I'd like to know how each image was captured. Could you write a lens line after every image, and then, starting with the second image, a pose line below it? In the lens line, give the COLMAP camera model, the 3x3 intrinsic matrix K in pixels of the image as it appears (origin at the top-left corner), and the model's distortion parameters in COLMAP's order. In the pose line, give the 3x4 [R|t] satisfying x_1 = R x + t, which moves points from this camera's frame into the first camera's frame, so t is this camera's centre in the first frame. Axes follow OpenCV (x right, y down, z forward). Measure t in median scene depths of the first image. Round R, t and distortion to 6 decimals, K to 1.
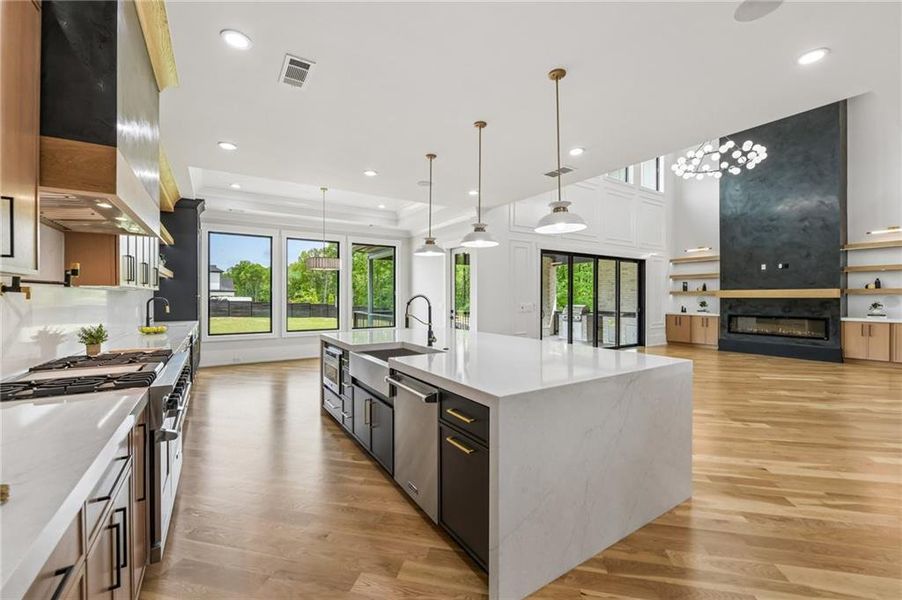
lens RADIAL K [[360.6, 0, 447.0], [0, 360.6, 305.6], [0, 0, 1]] dist [-0.007042, -0.001284]
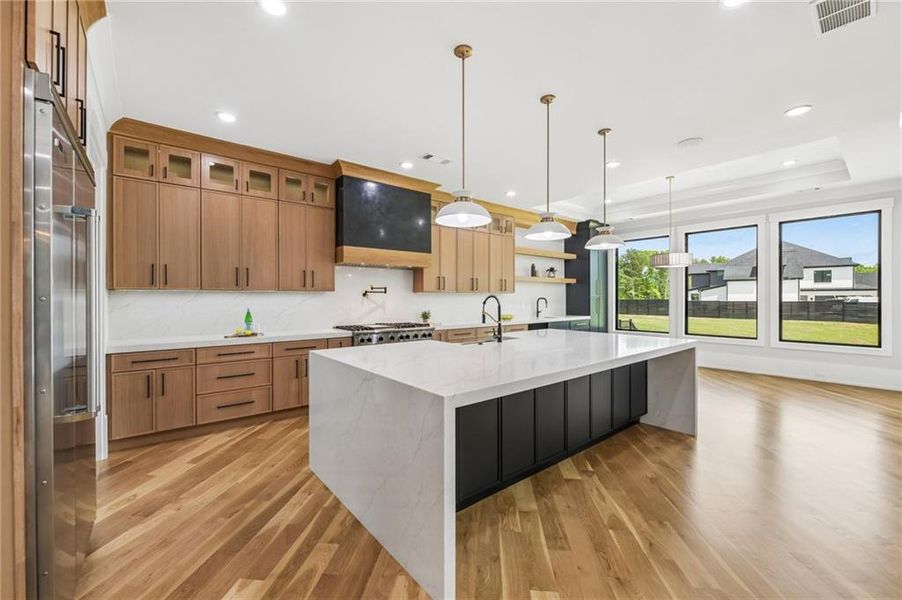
lens RADIAL K [[360.6, 0, 444.0], [0, 360.6, 298.0], [0, 0, 1]] dist [-0.007042, -0.001284]
pose [[0.113634, -0.004719, -0.993511, 0.358848], [-0.017688, 0.999821, -0.006772, -0.003954], [0.993365, 0.018342, 0.113530, 0.252113]]
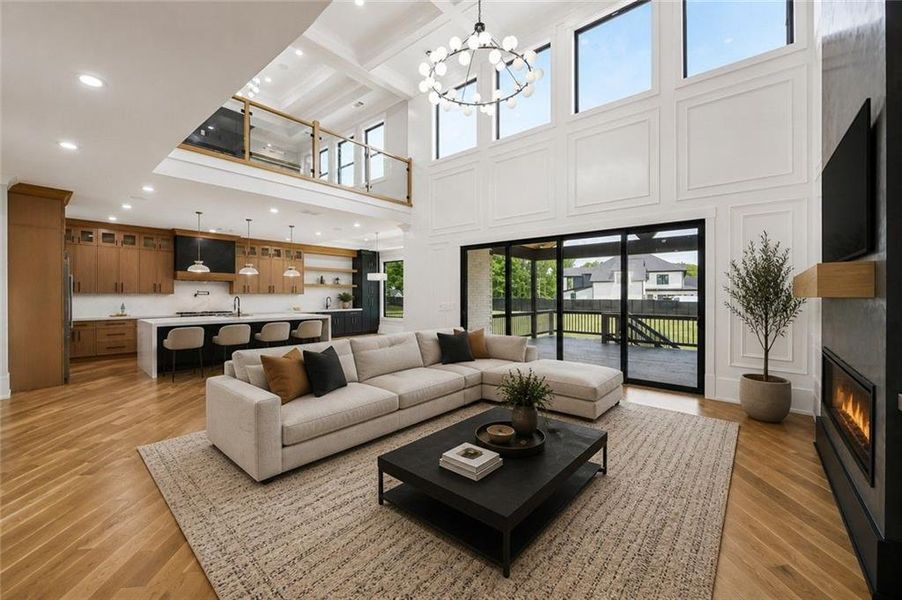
lens RADIAL K [[369.9, 0, 432.3], [0, 369.9, 299.1], [0, 0, 1]] dist [-0.011298, 0.000018]
pose [[0.281130, 0.003049, -0.959665, 1.023764], [-0.017772, 0.999840, -0.002029, -0.010817], [0.959505, 0.017625, 0.281139, 0.563258]]
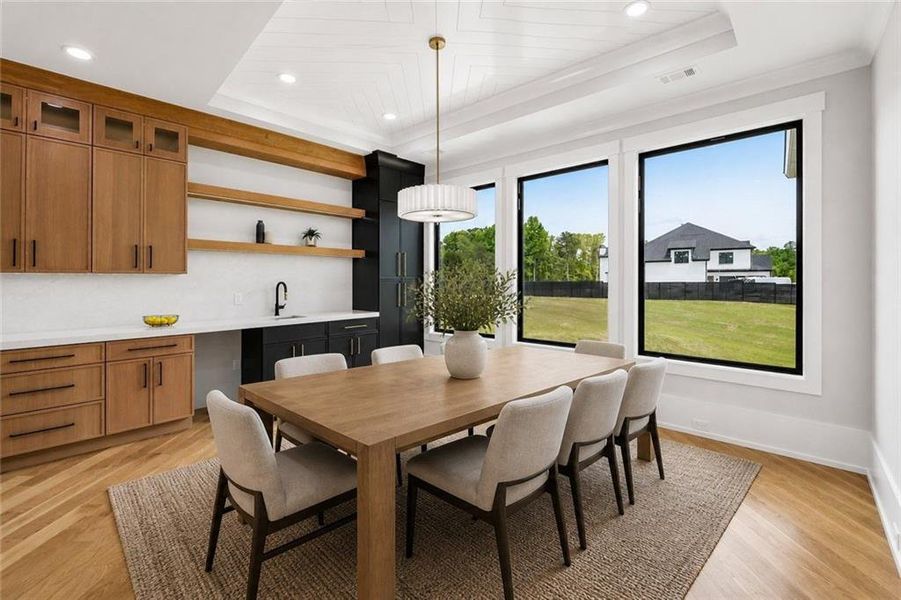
lens RADIAL K [[374.6, 0, 451.9], [0, 374.6, 280.5], [0, 0, 1]] dist [-0.009344, -0.000459]
pose [[0.287017, -0.007308, -0.957898, 0.087072], [-0.008792, 0.999909, -0.010263, -0.012157], [0.957885, 0.011368, 0.286926, 0.654991]]
